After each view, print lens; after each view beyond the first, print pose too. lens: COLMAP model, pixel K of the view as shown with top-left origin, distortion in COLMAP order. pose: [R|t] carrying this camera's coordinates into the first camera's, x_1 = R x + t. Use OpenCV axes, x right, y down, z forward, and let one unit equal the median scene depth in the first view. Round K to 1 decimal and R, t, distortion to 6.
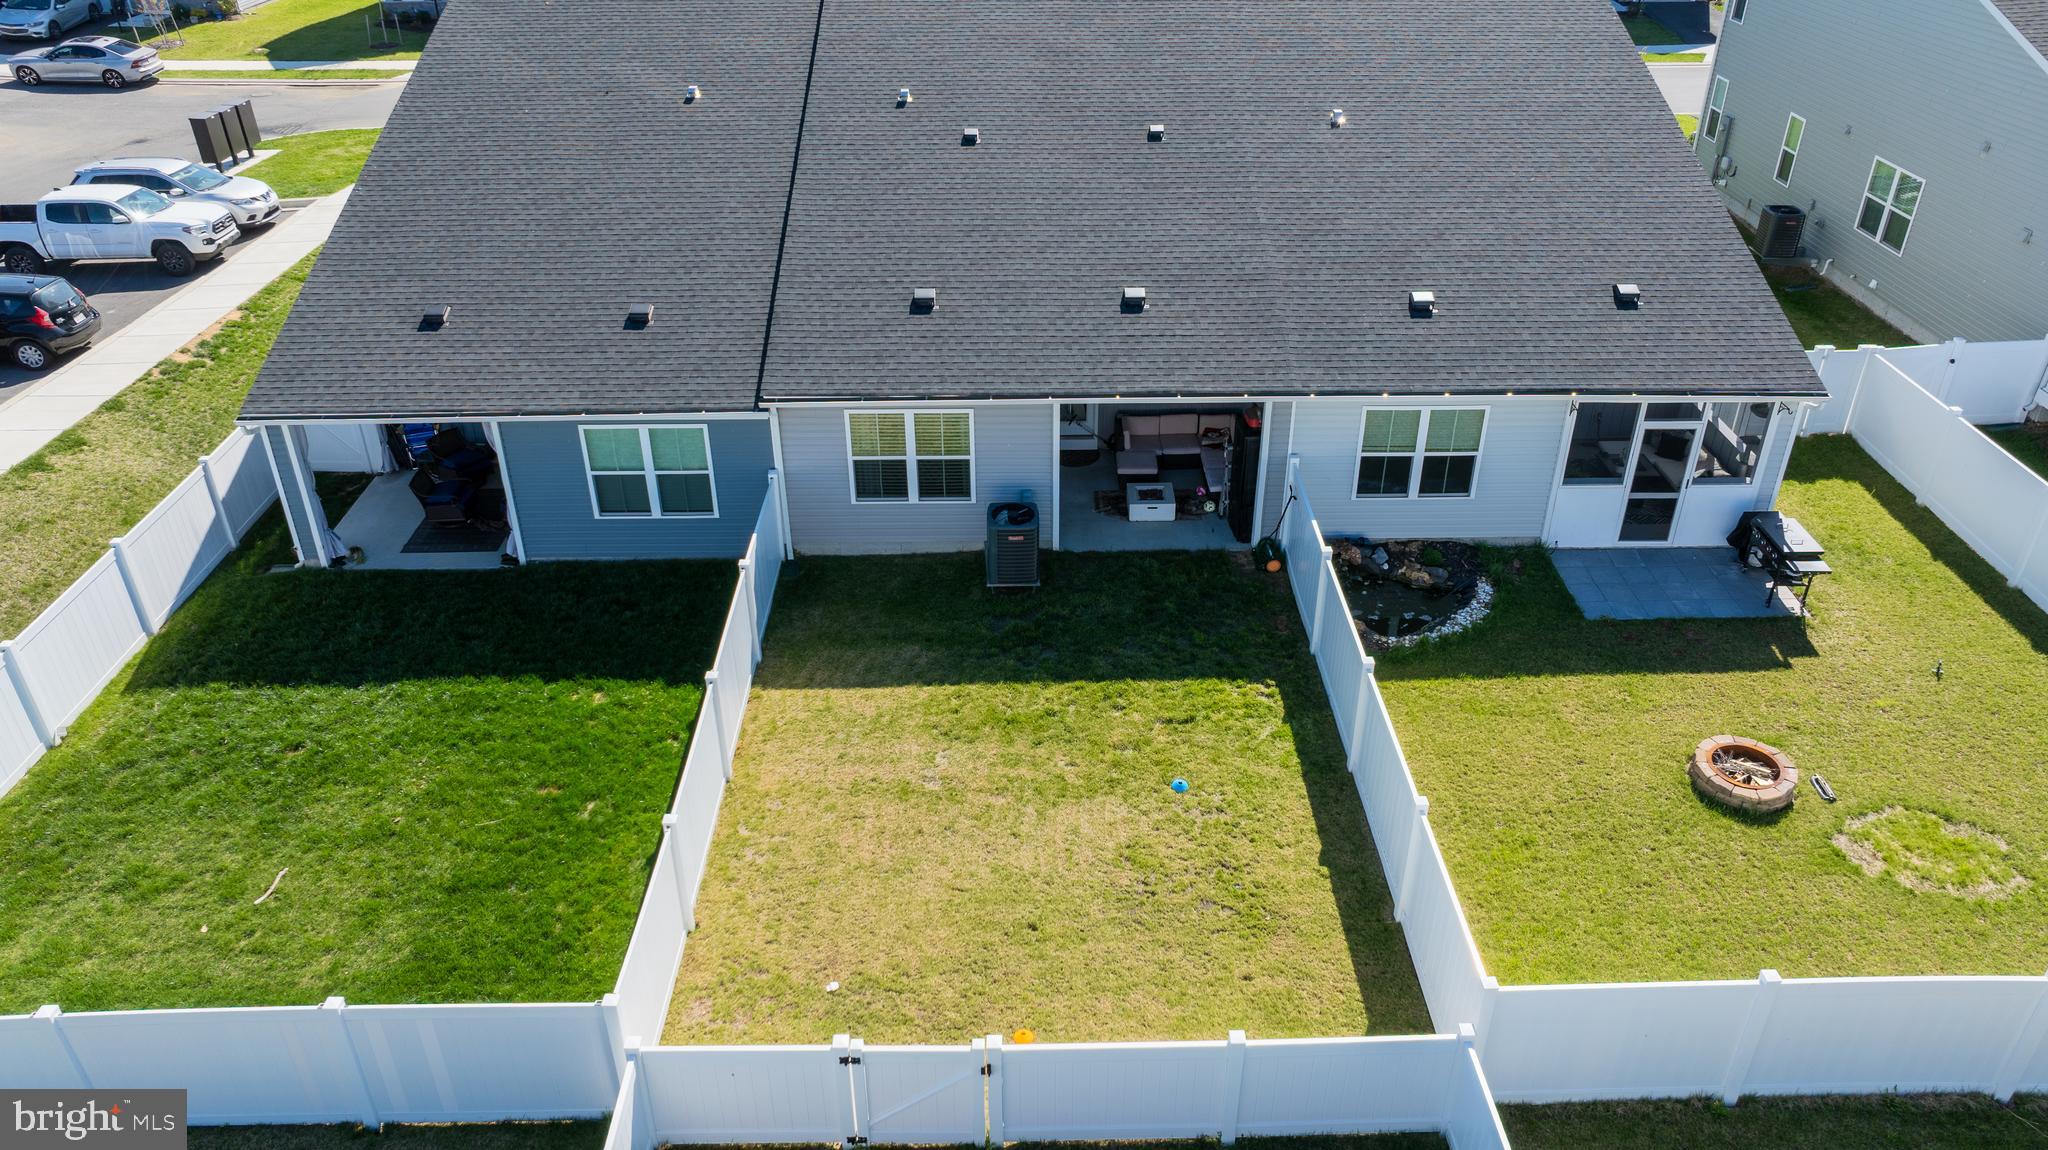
lens RADIAL K [[1437.6, 0, 1027.1], [0, 1437.6, 574.0], [0, 0, 1]] dist [-0.027414, 0.046392]
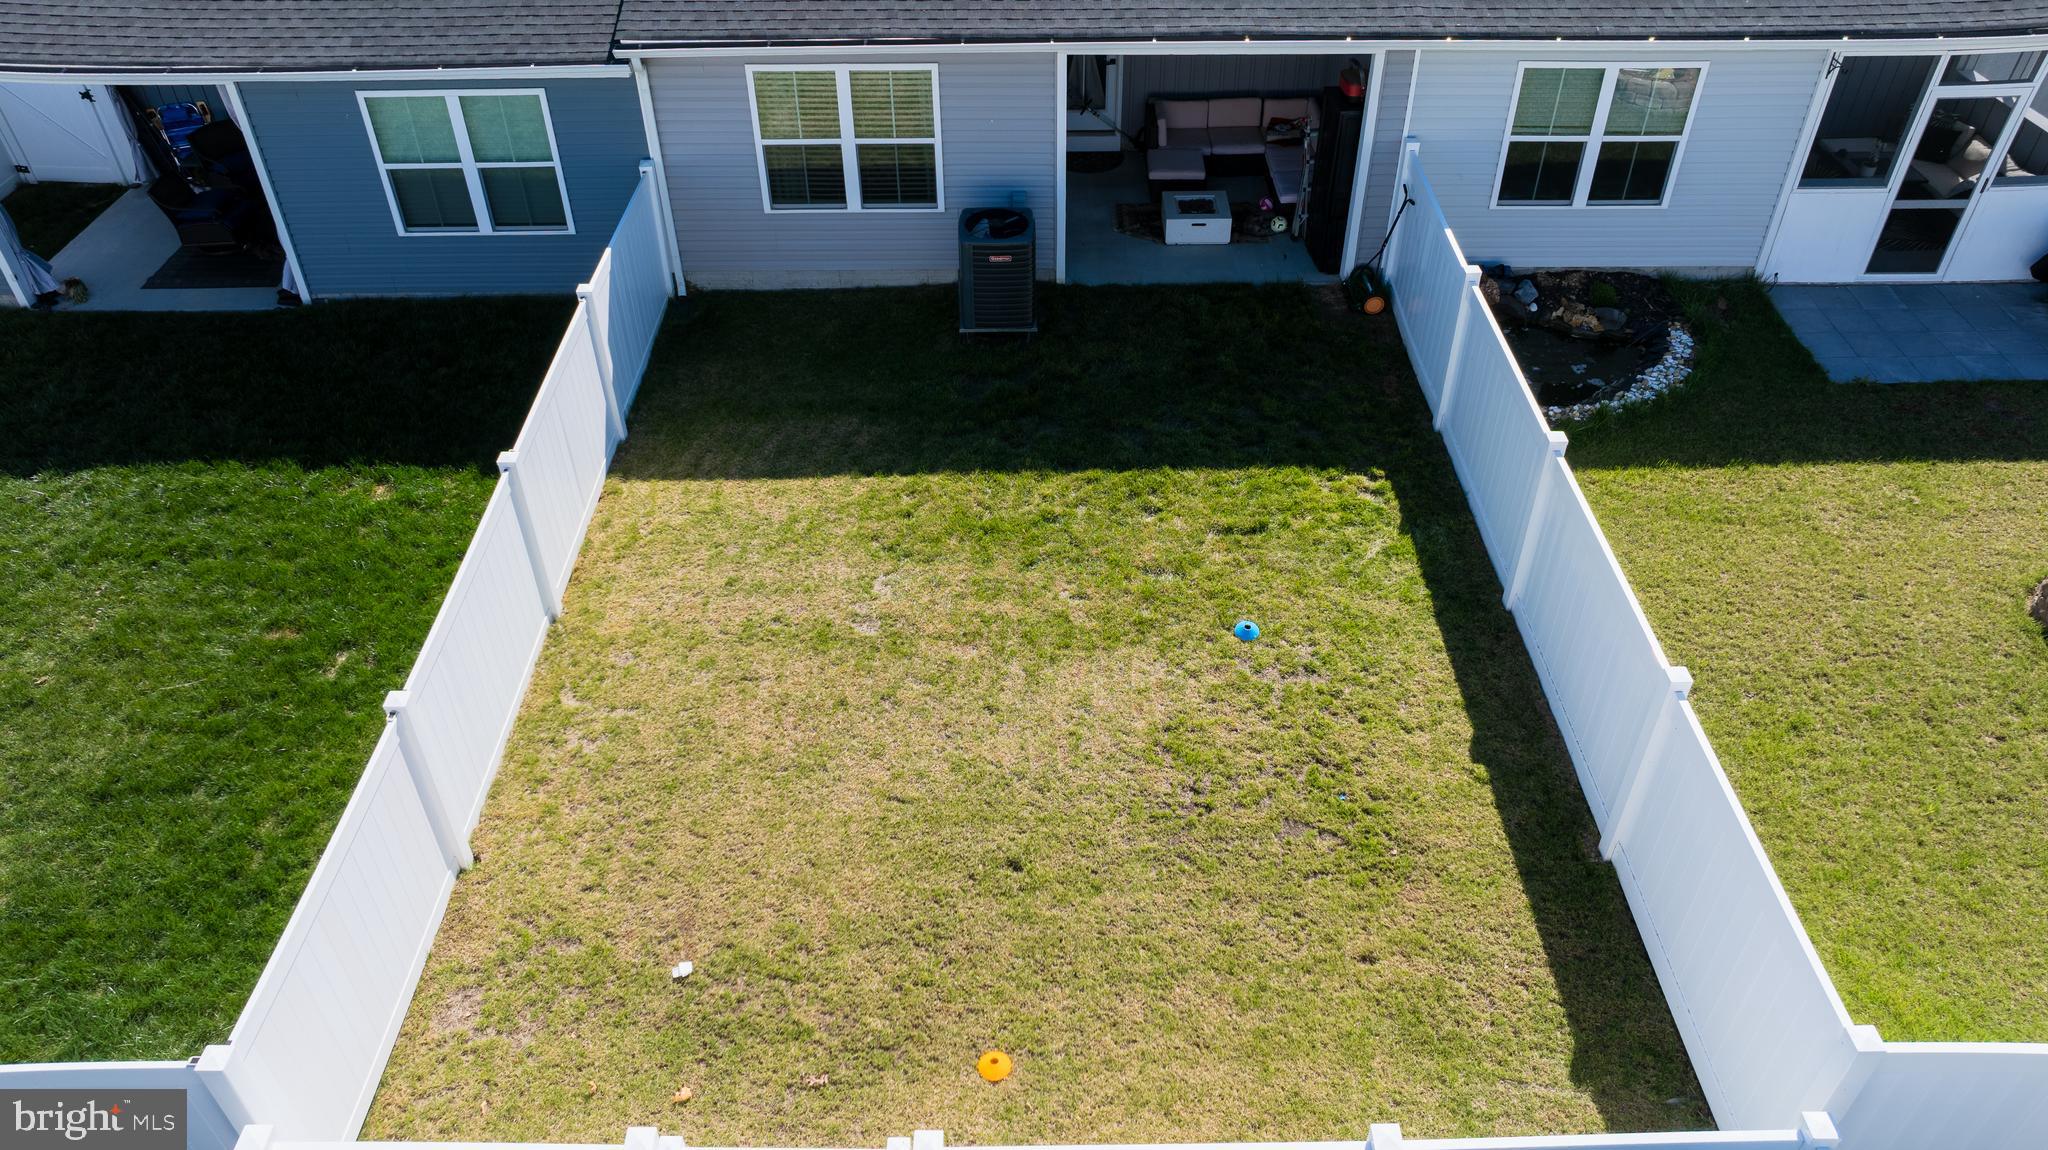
lens RADIAL K [[1437.6, 0, 1026.0], [0, 1437.6, 574.2], [0, 0, 1]] dist [-0.027414, 0.046392]
pose [[0.999954, 0.003330, -0.008971, 0.011446], [-0.002013, 0.989715, 0.143042, 0.027359], [0.009355, -0.143017, 0.989676, 0.333668]]
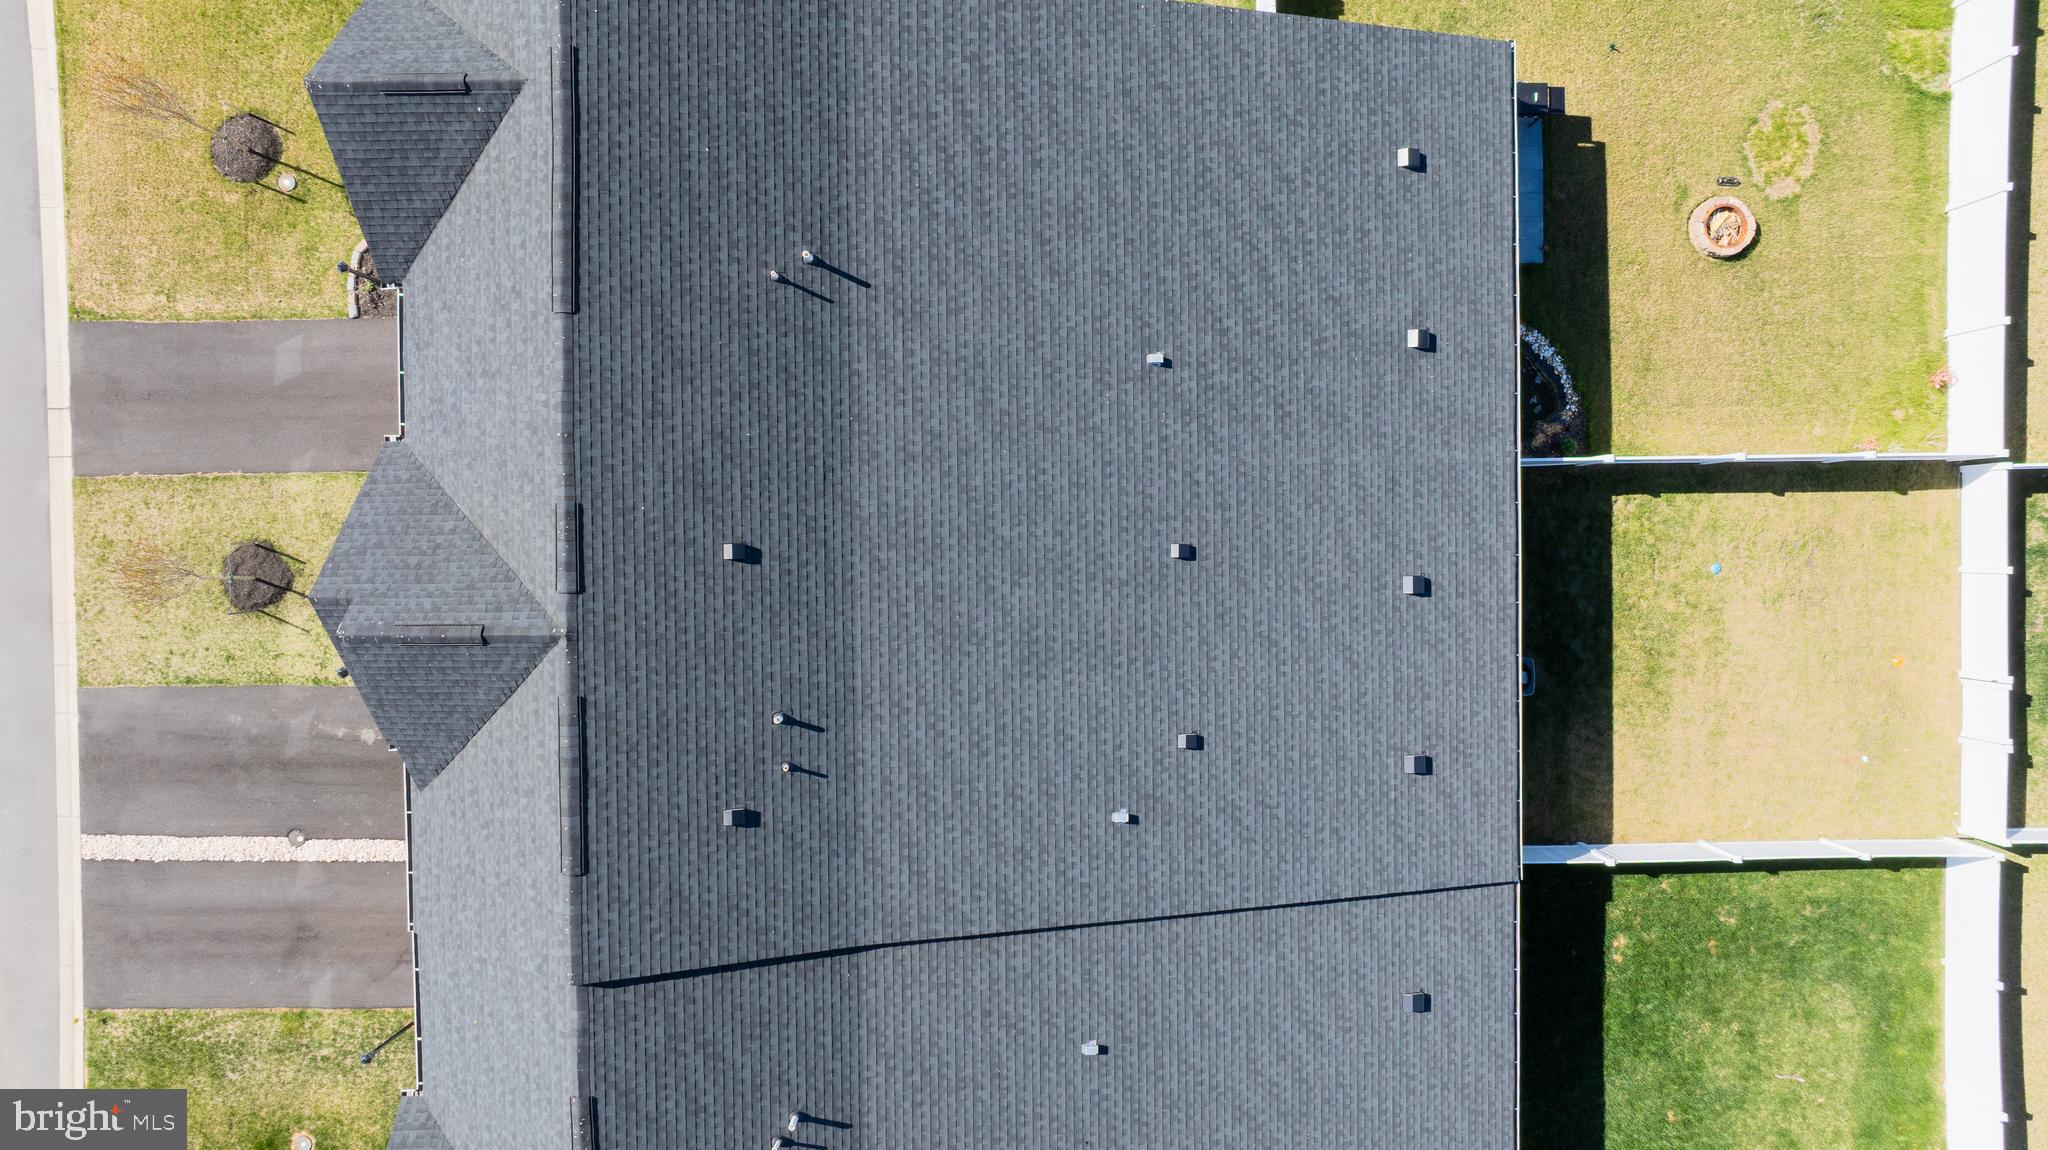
lens RADIAL K [[1437.6, 0, 1036.3], [0, 1437.6, 587.6], [0, 0, 1]] dist [-0.027414, 0.046392]
pose [[-0.002837, -0.999832, -0.018093, 0.108144], [0.512346, -0.016991, 0.858611, -1.546886], [-0.858775, -0.006834, 0.512308, 0.763404]]
